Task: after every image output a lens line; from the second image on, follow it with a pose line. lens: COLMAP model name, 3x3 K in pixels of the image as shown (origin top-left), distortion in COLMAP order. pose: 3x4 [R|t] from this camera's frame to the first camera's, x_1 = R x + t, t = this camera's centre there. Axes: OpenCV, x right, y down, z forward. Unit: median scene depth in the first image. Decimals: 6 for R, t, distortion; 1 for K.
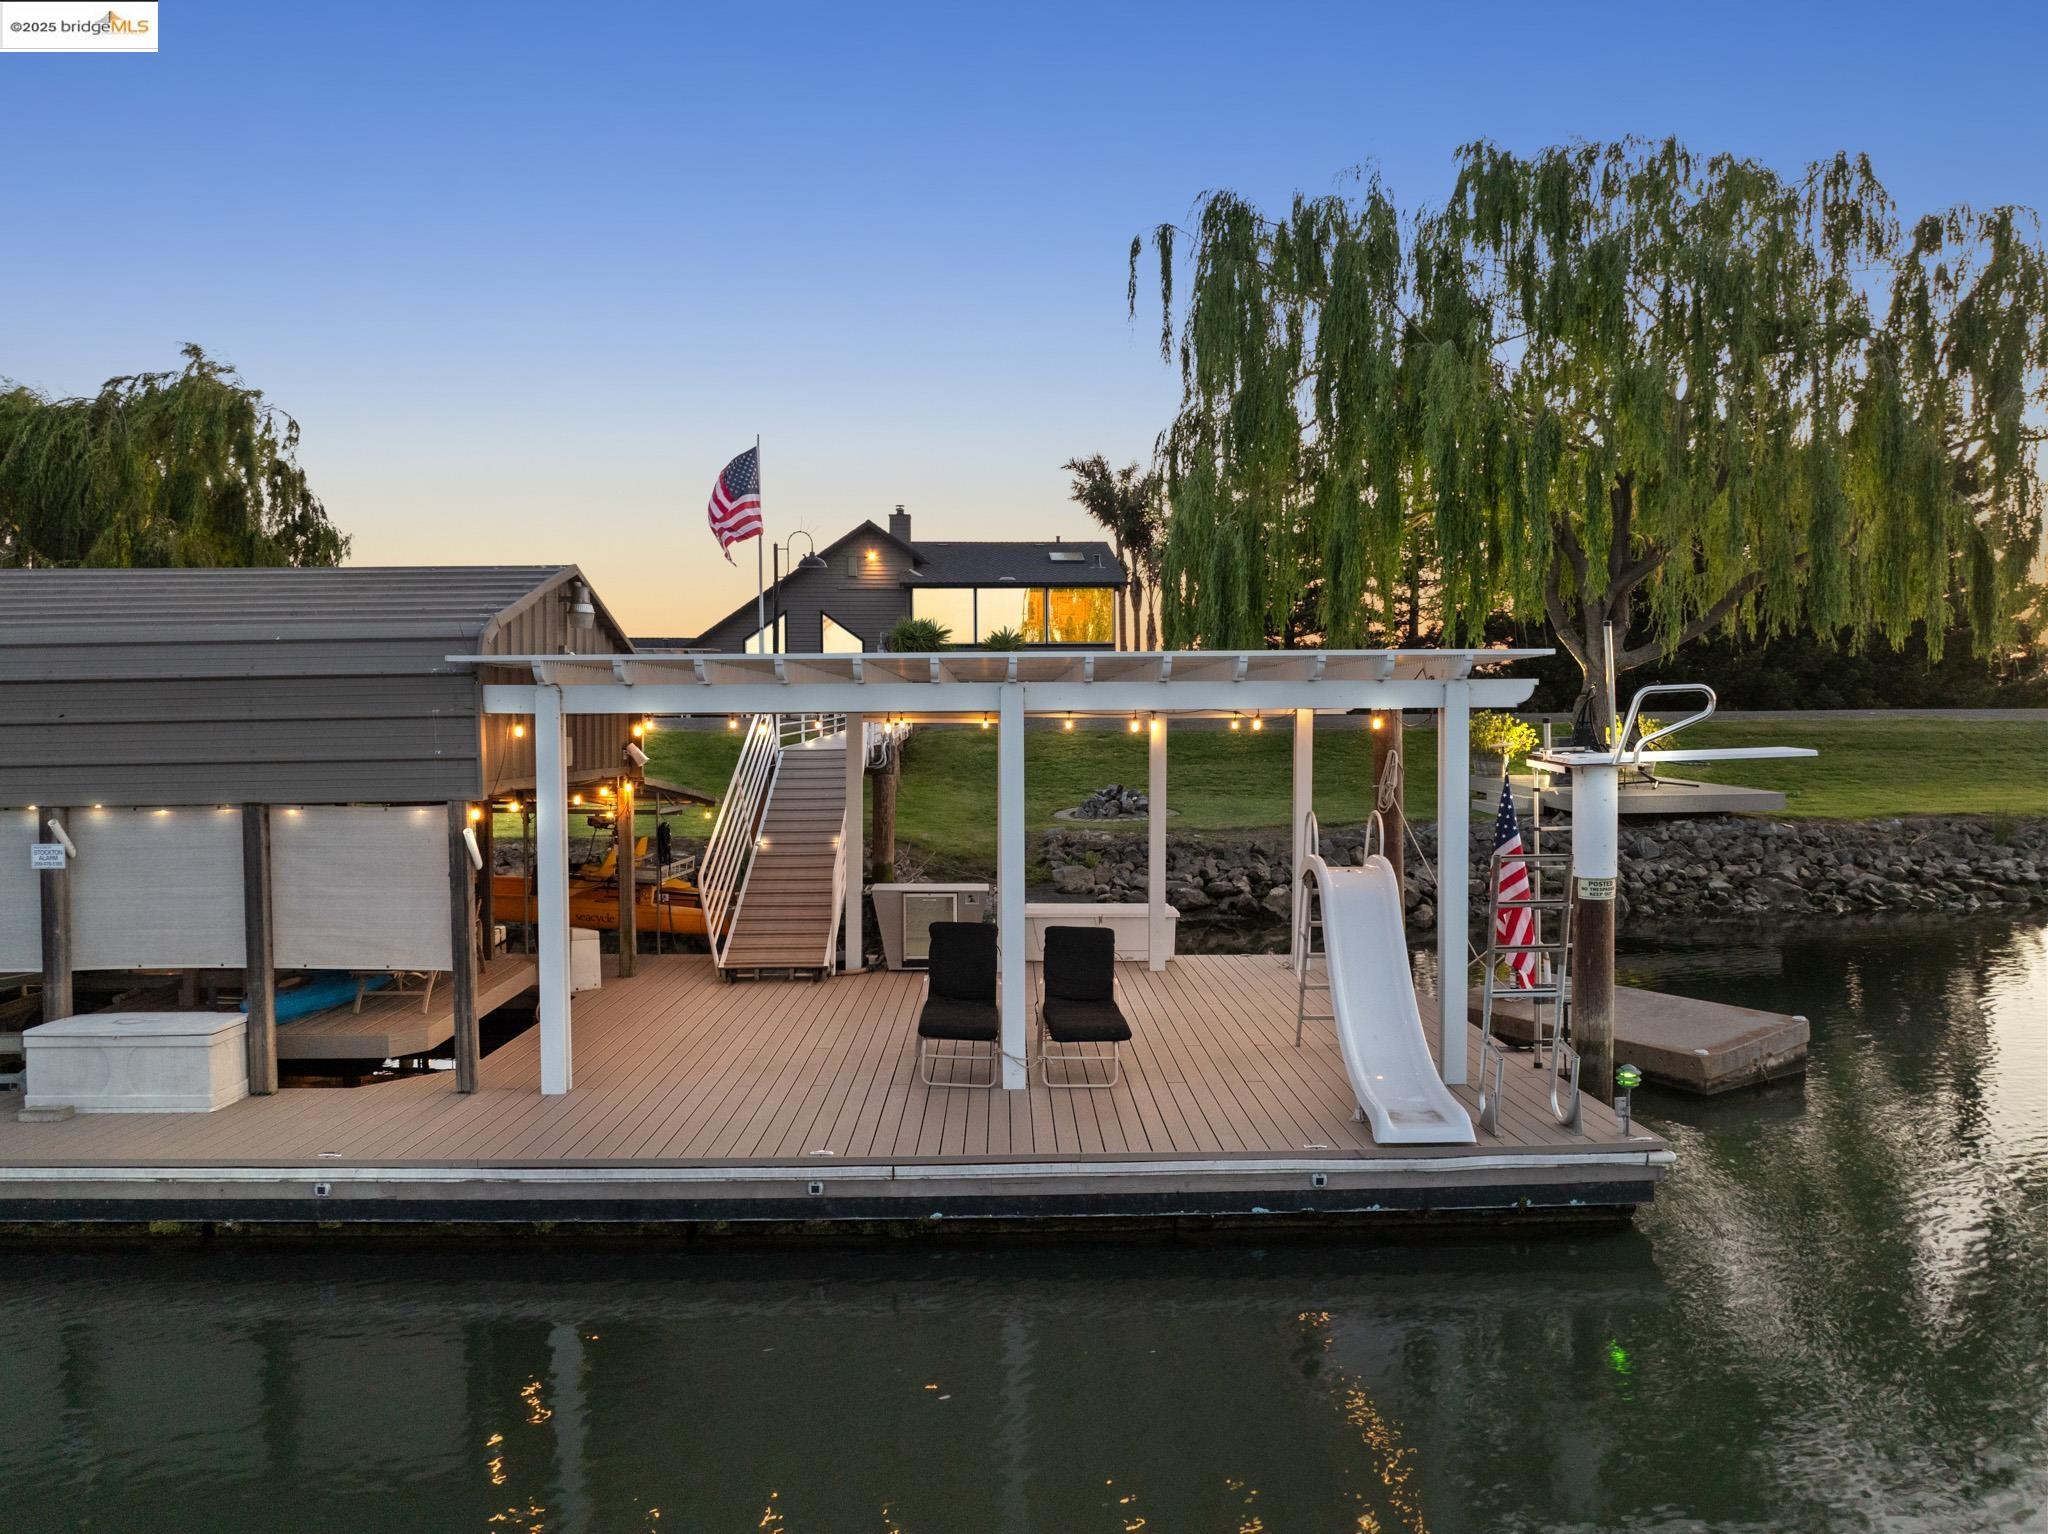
lens RADIAL K [[1463.8, 0, 1024.0], [0, 1463.8, 767.0], [0, 0, 1]] dist [-0.058104, 0.031357]
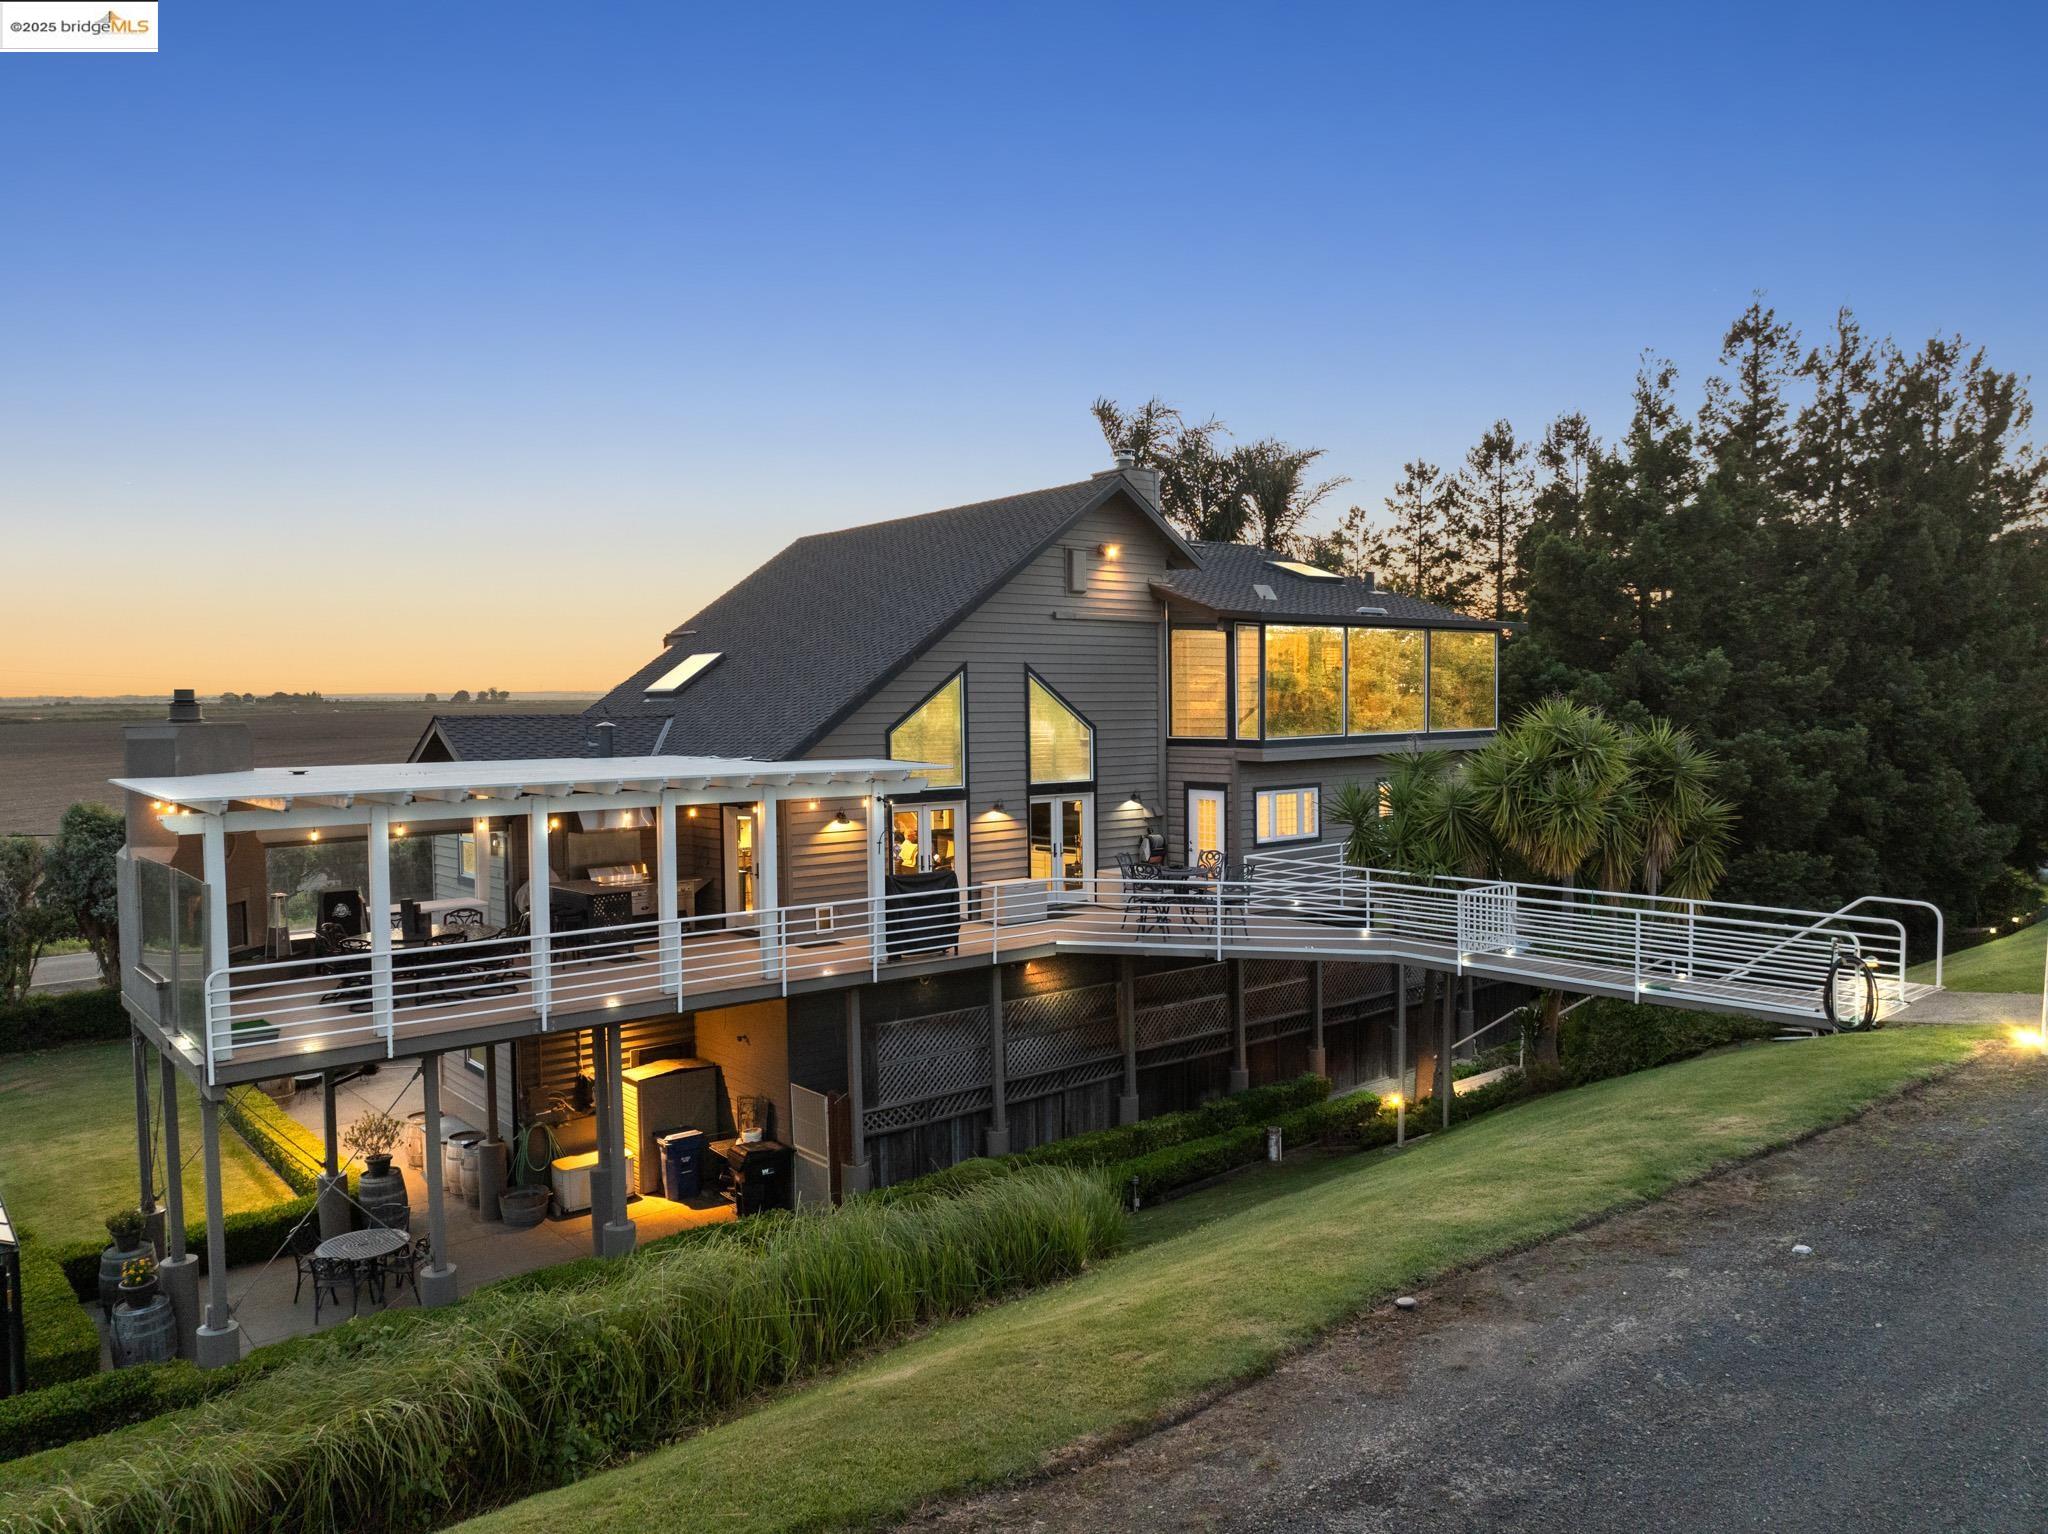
lens RADIAL K [[1458.9, 0, 1026.7], [0, 1458.9, 774.0], [0, 0, 1]] dist [-0.044071, 0.003932]
pose [[0.794328, -0.031312, 0.606682, -0.974933], [0.031073, 0.999458, 0.010900, -0.184937], [-0.606694, 0.010194, 0.794870, 1.514058]]
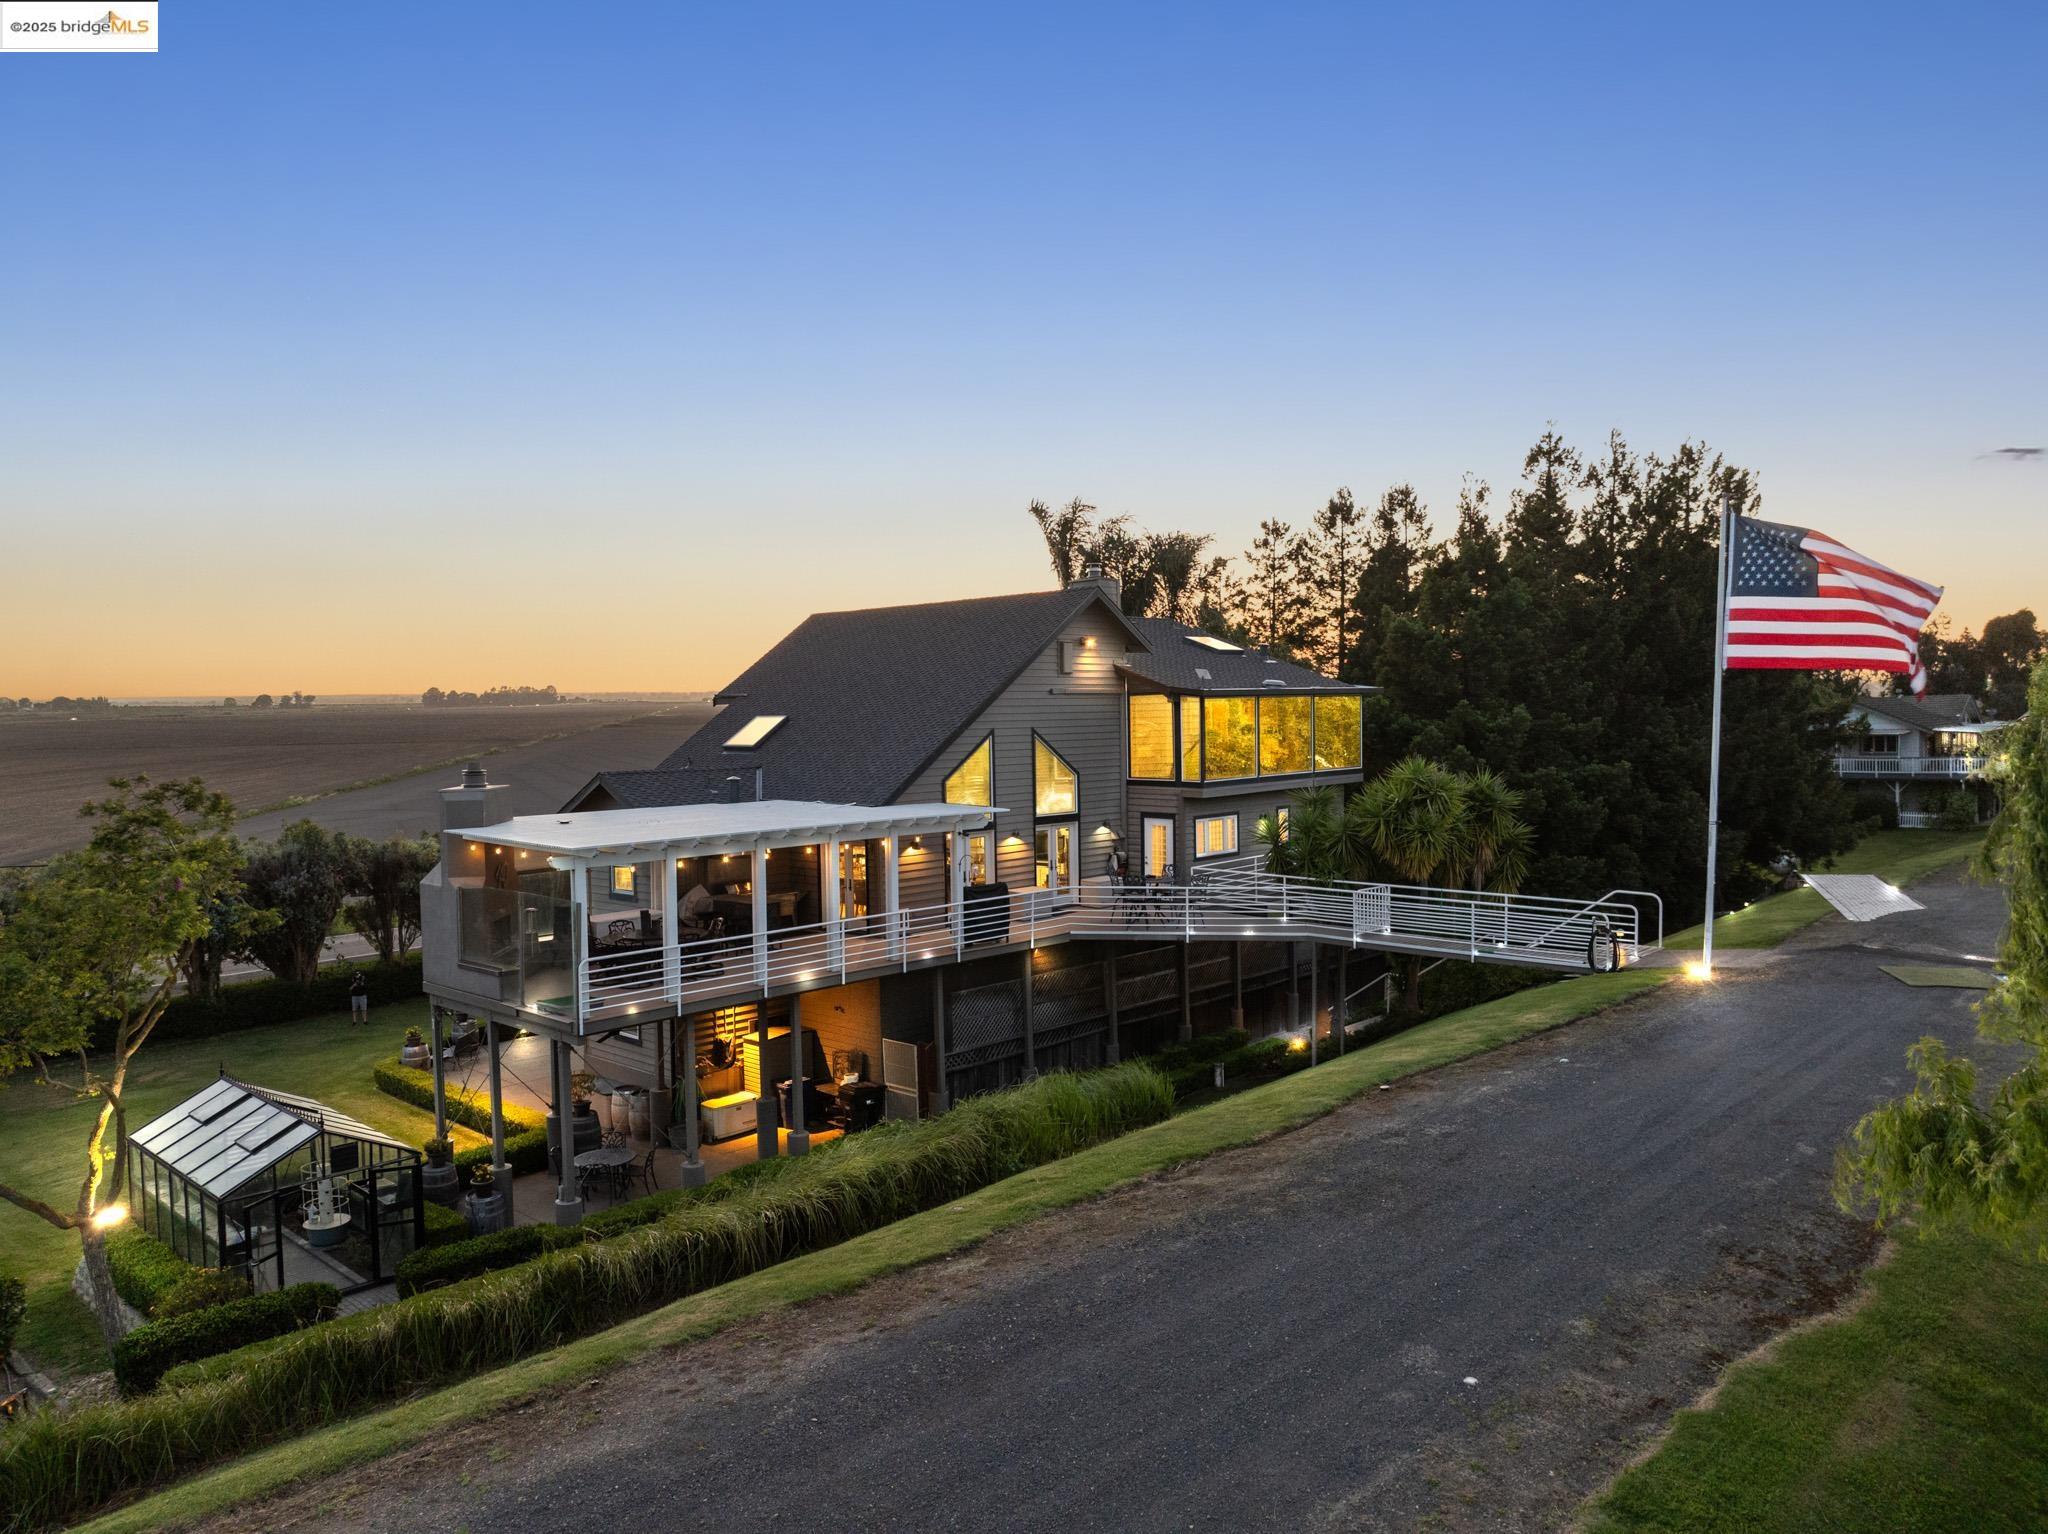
lens RADIAL K [[1458.9, 0, 1026.7], [0, 1458.9, 774.0], [0, 0, 1]] dist [-0.044071, 0.003932]
pose [[0.717352, -0.036488, 0.695755, -1.337309], [0.037716, 0.999197, 0.013514, -0.228284], [-0.695689, 0.016546, 0.718152, 1.328364]]
